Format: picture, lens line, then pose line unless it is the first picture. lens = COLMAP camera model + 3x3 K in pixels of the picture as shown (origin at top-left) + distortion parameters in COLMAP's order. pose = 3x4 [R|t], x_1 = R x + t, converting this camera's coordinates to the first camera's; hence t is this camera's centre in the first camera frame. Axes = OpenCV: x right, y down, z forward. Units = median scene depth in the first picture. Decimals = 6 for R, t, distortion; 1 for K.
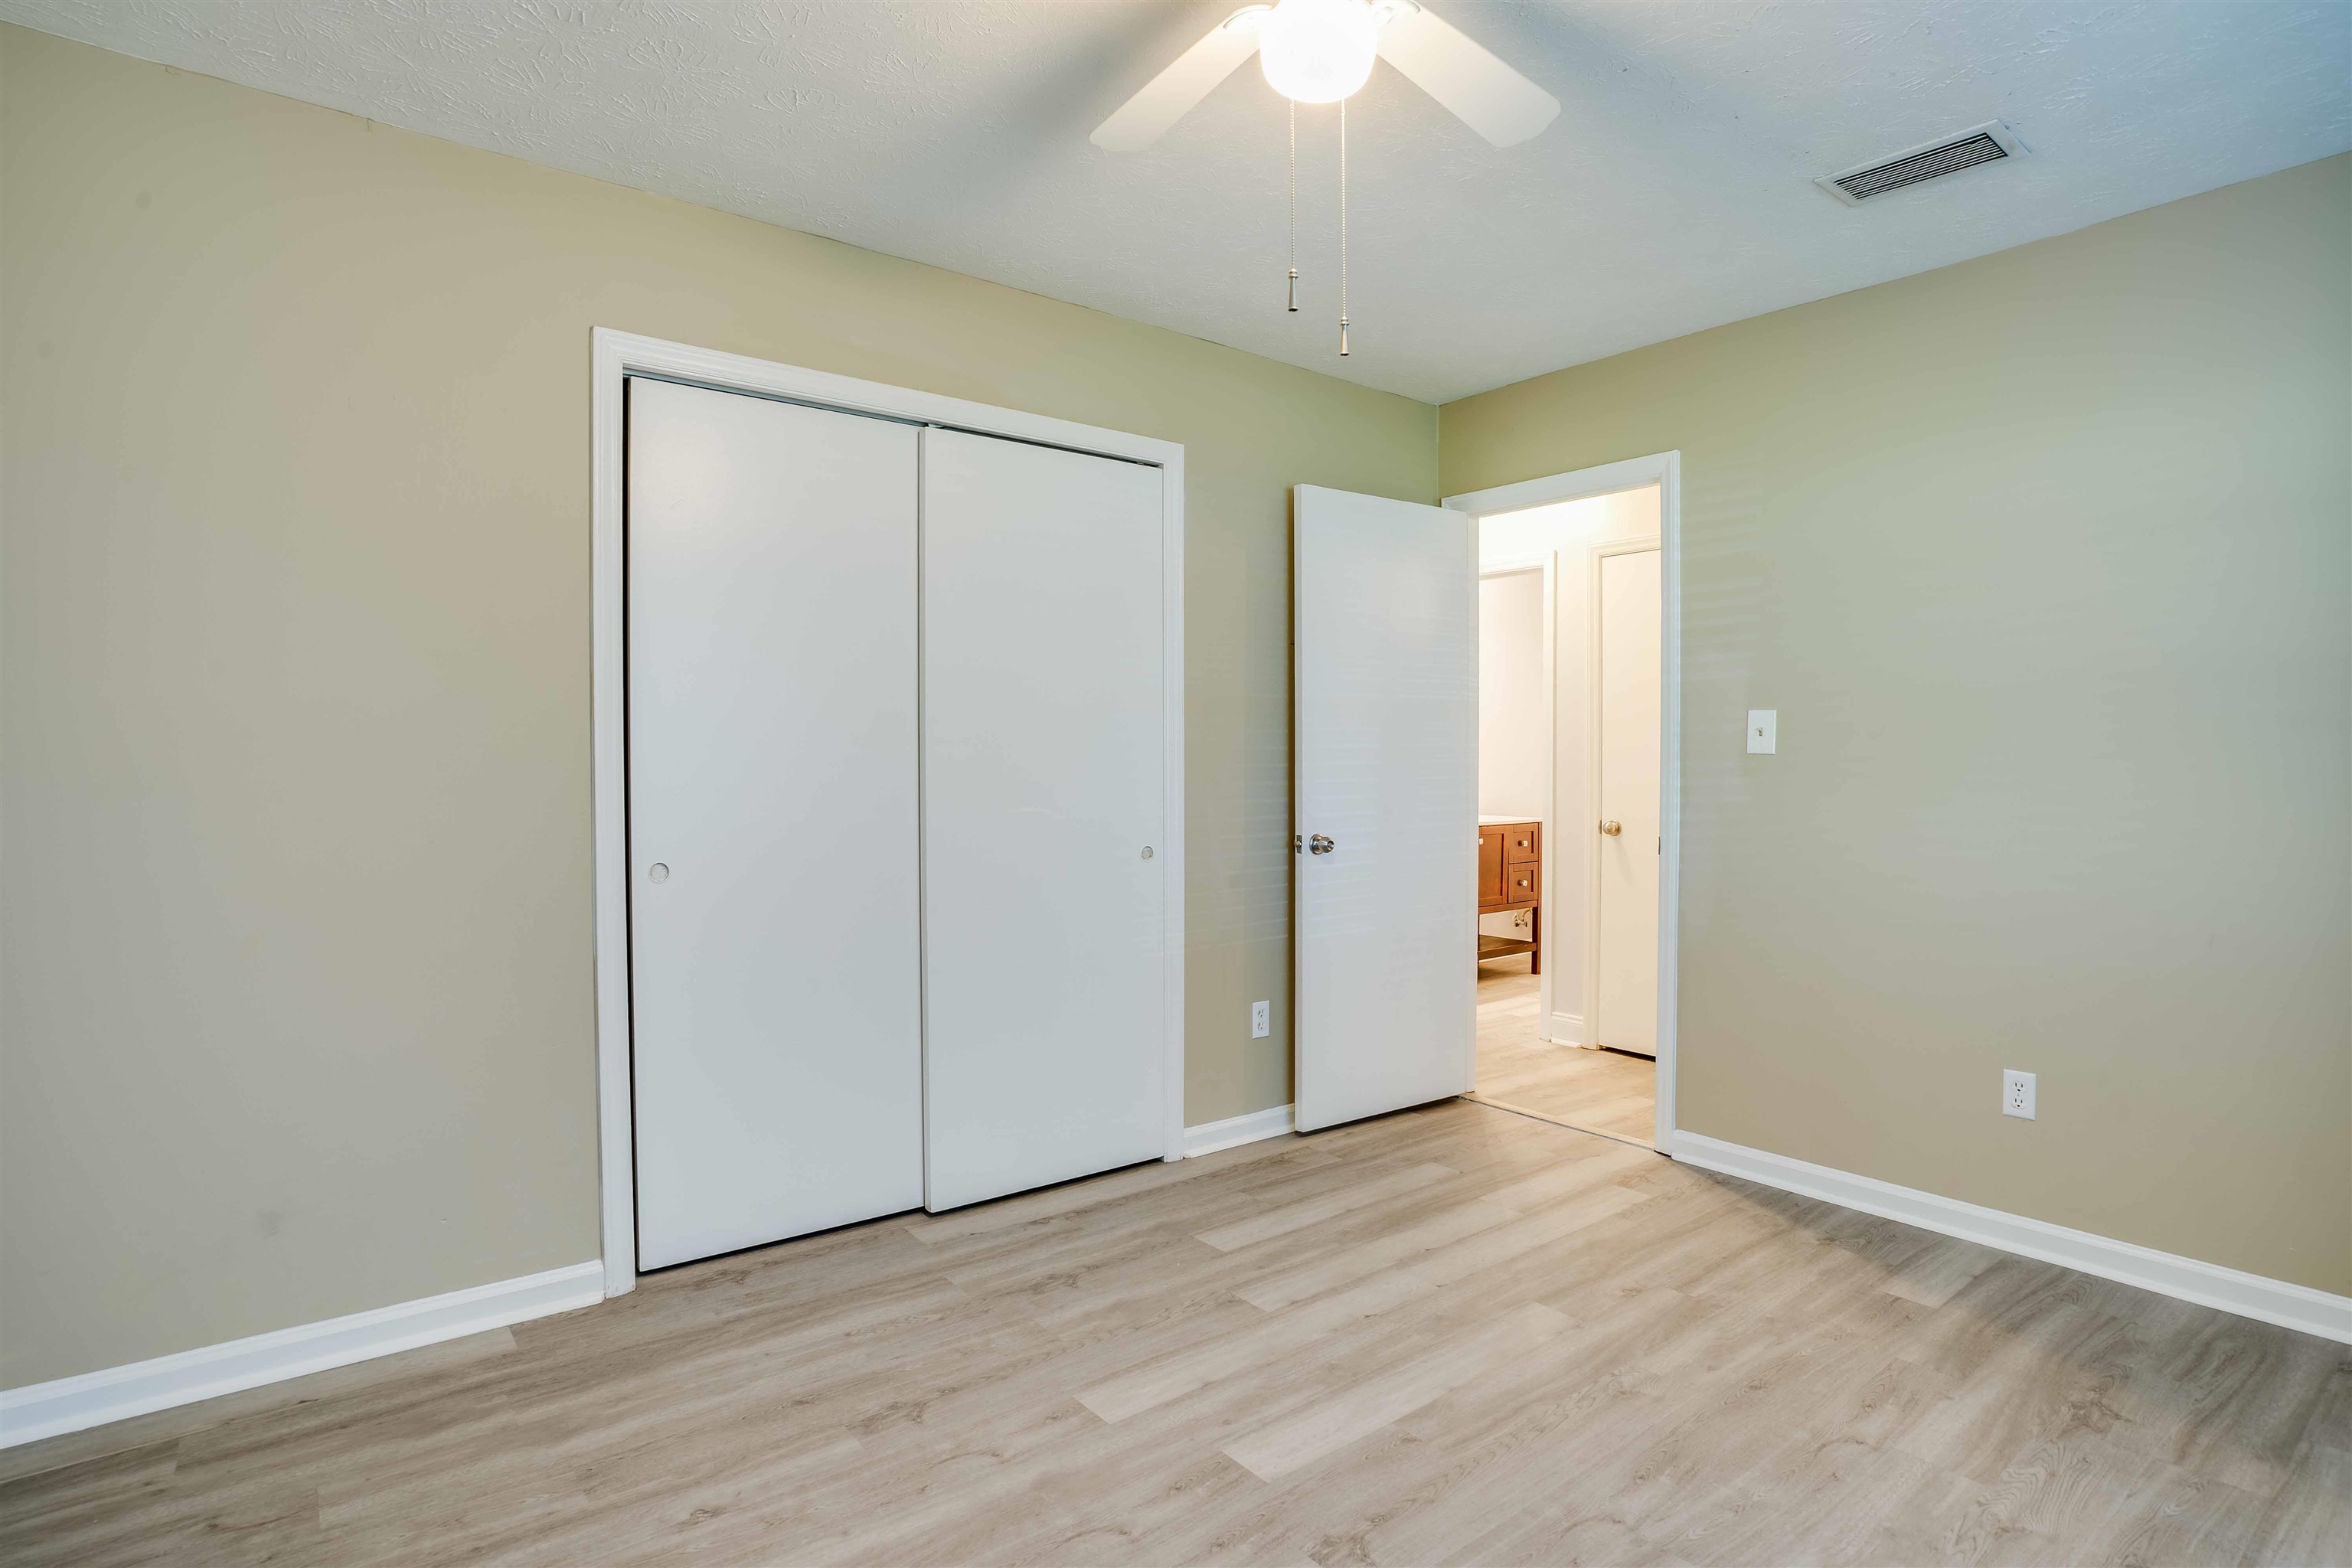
lens RADIAL K [[1208.9, 0, 1149.0], [0, 1208.9, 789.4], [0, 0, 1]] dist [-0.075356, 0.027360]
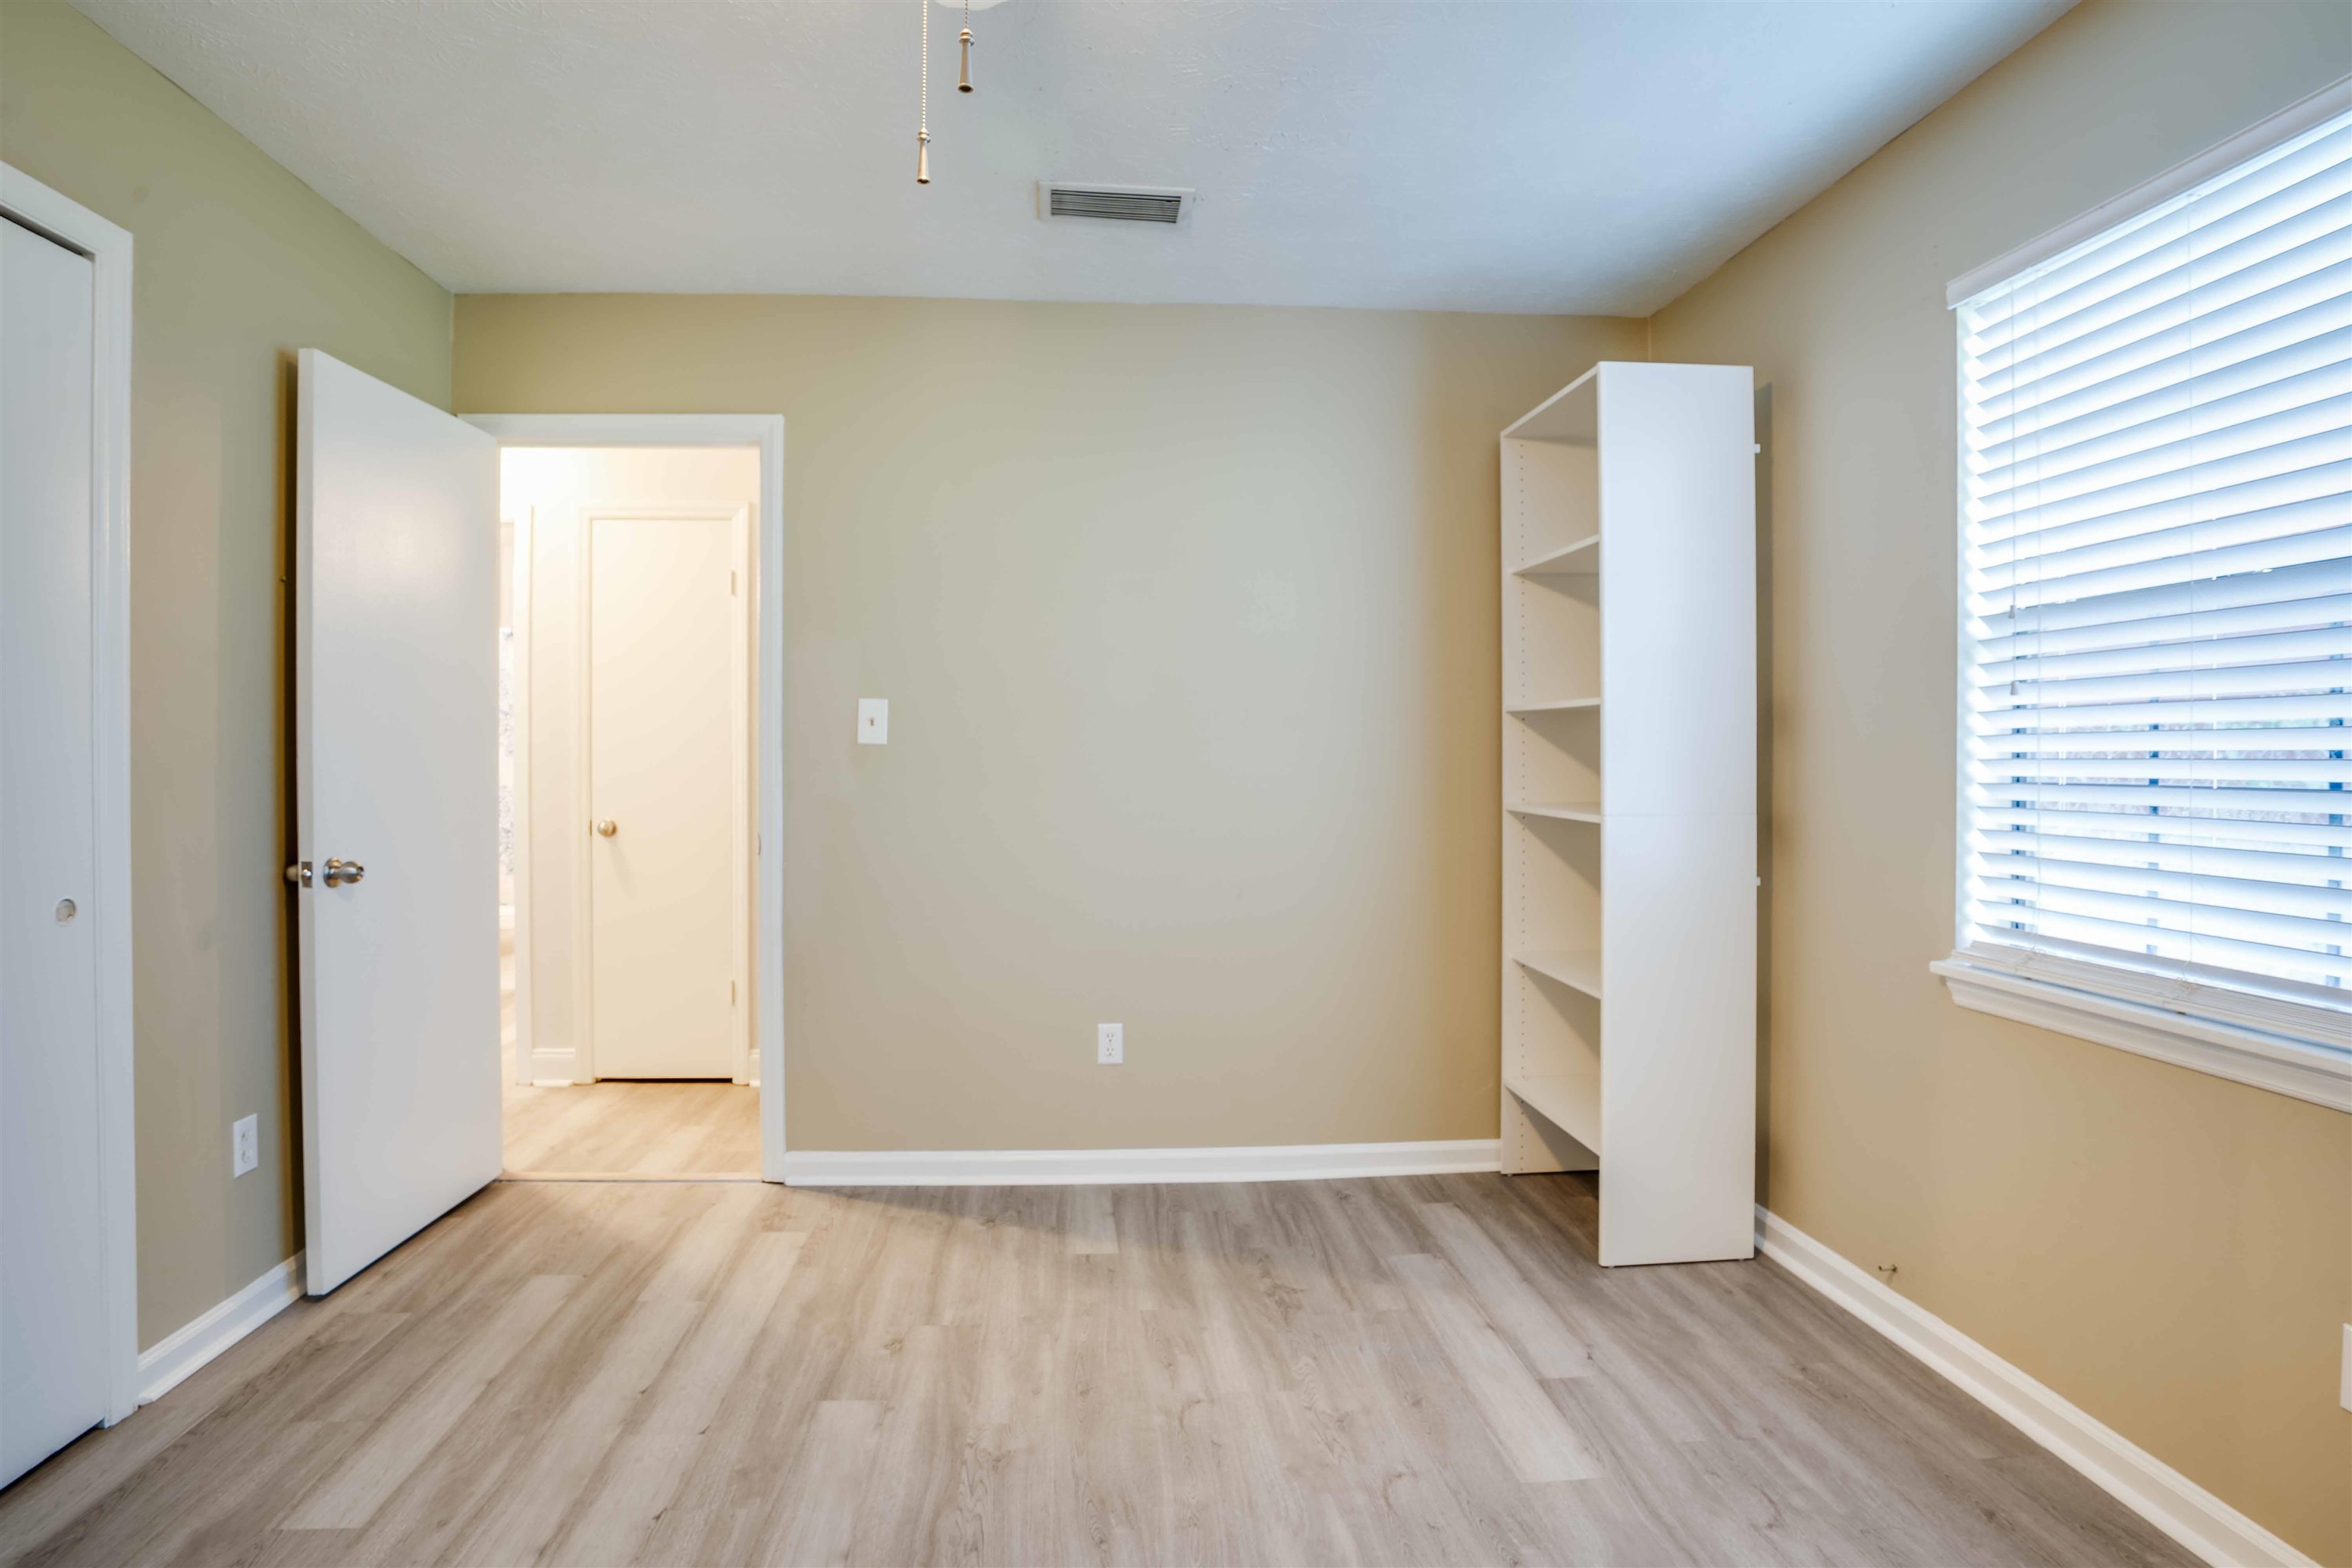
lens RADIAL K [[1218.7, 0, 1134.1], [0, 1218.7, 760.3], [0, 0, 1]] dist [-0.074773, 0.030438]
pose [[0.554555, -0.005378, 0.832130, -0.227810], [0.019179, 0.999796, -0.006320, -0.007723], [-0.831926, 0.019464, 0.554545, 0.318238]]
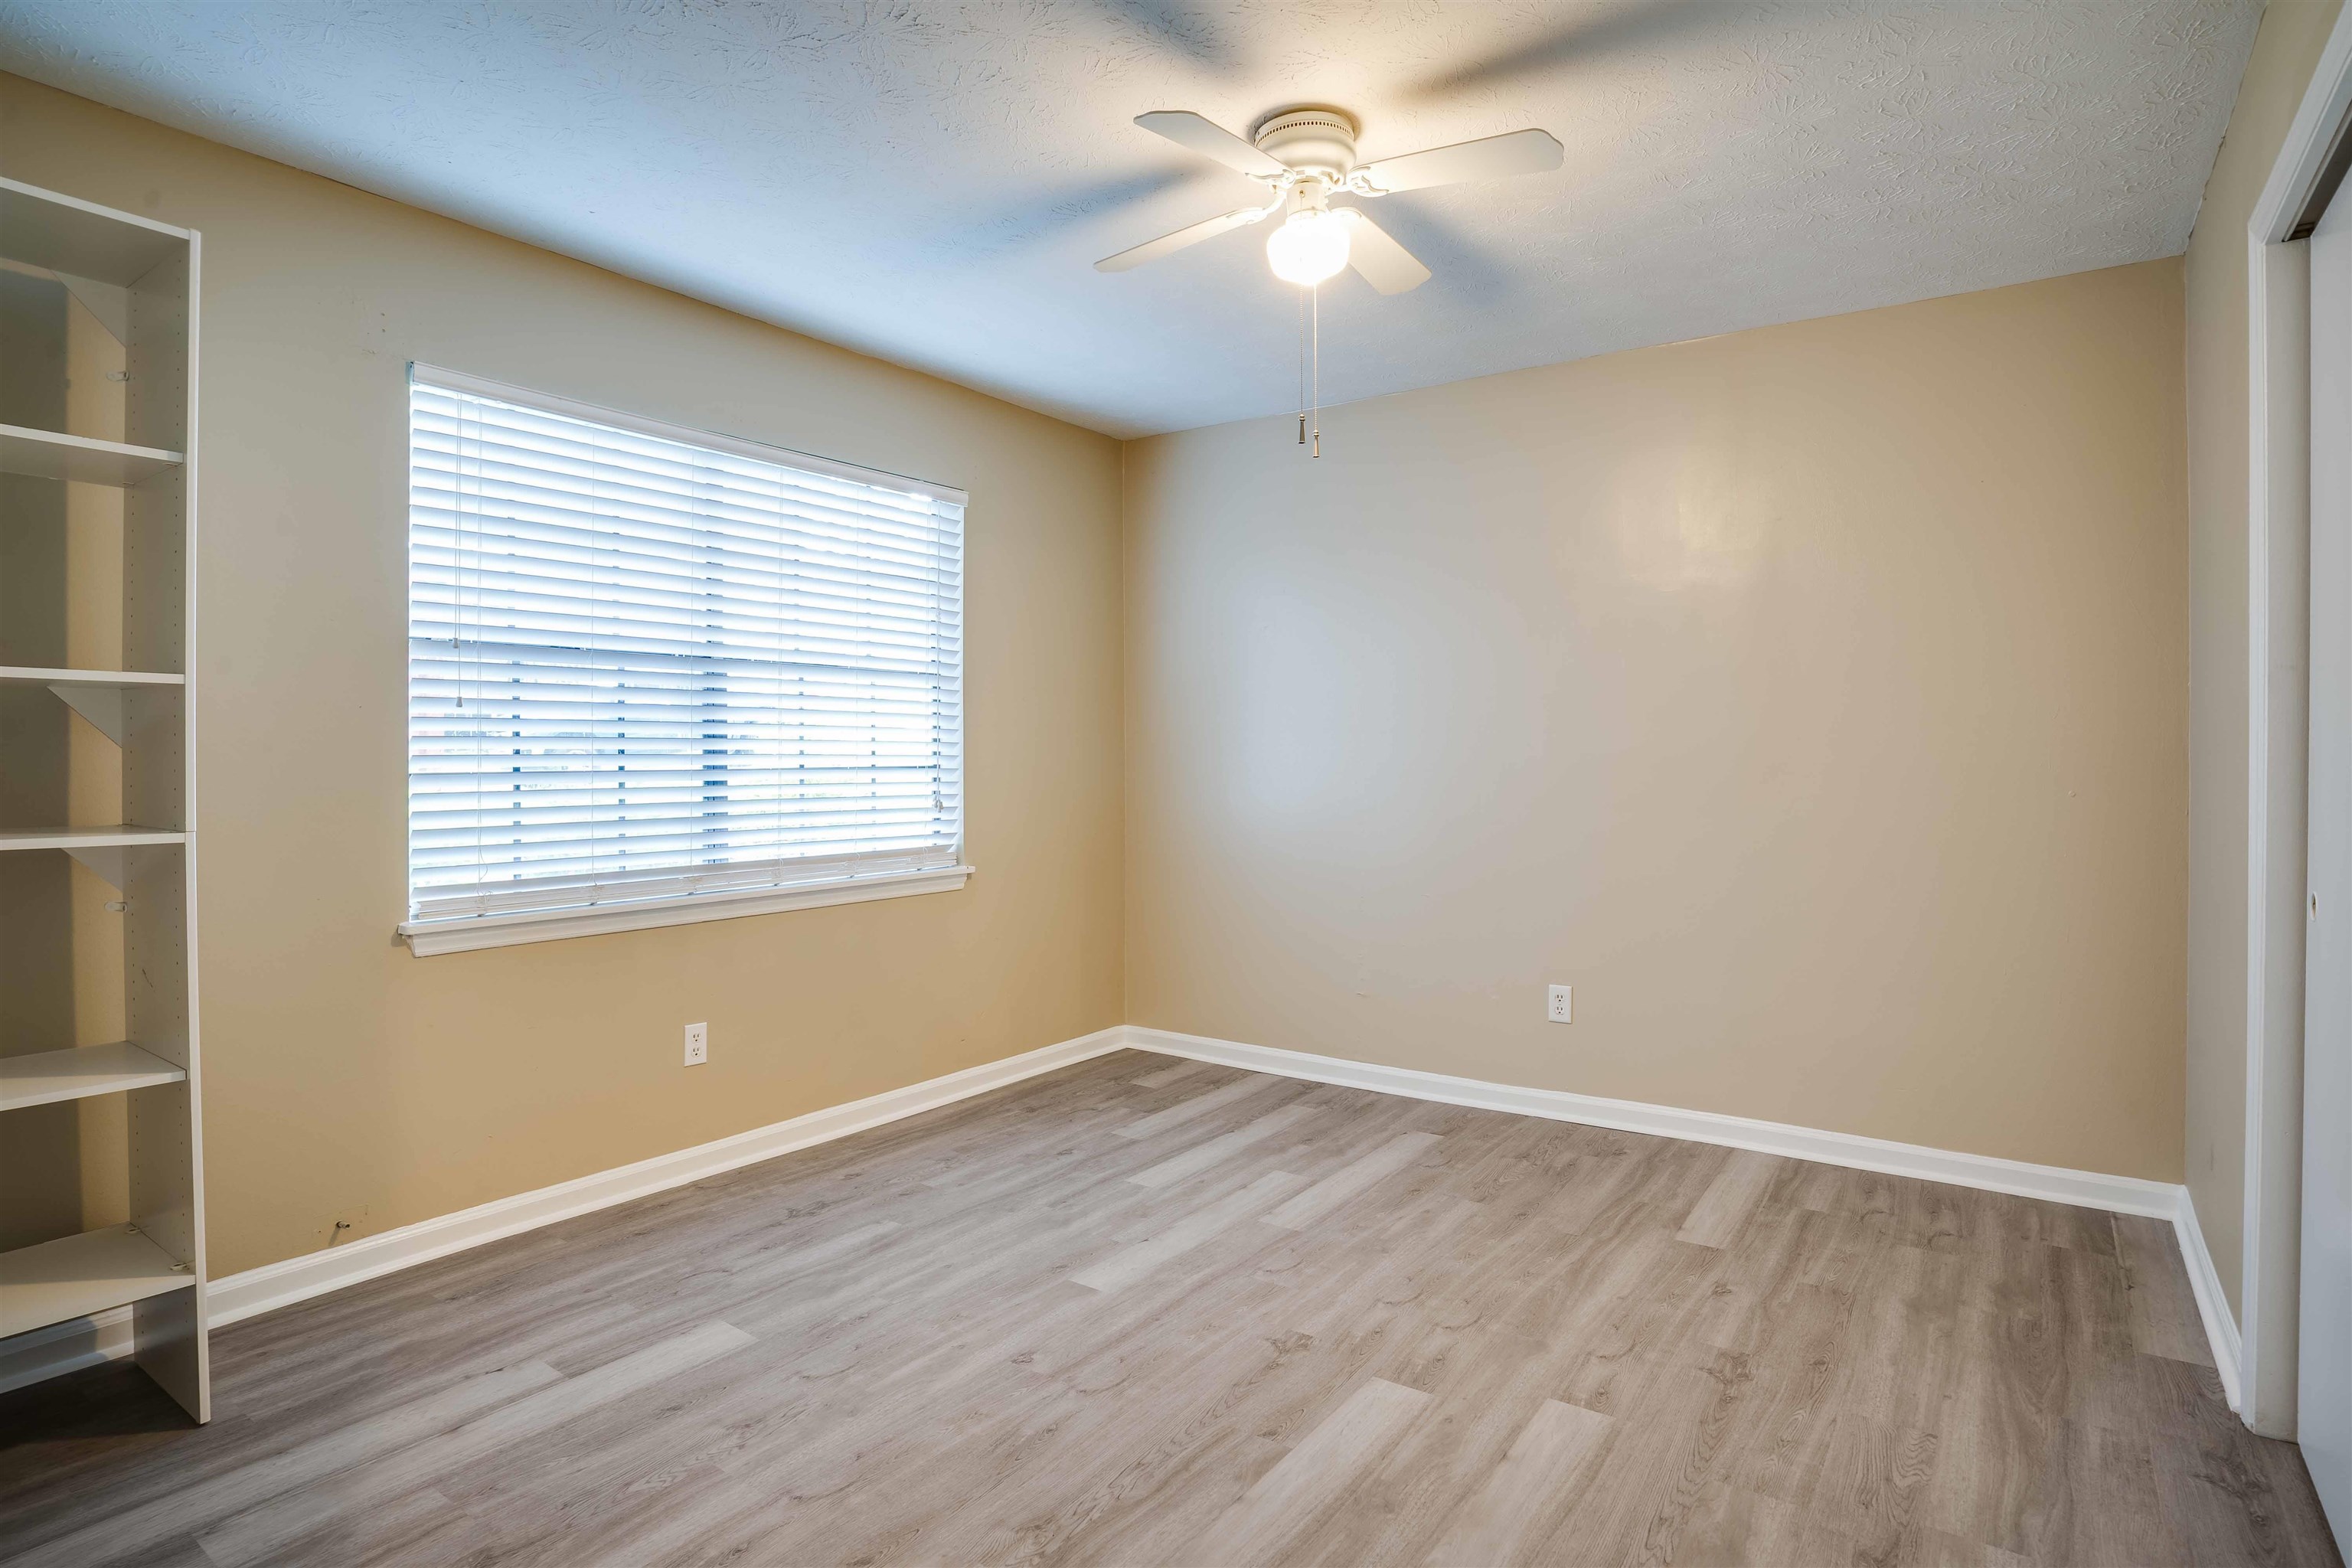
lens RADIAL K [[1209.5, 0, 1184.0], [0, 1209.5, 738.9], [0, 0, 1]] dist [-0.081353, 0.031855]
pose [[-0.952866, -0.005734, -0.303338, 0.439172], [-0.008795, 0.999923, 0.008725, -0.030226], [0.303265, 0.010981, -0.952843, 1.418914]]
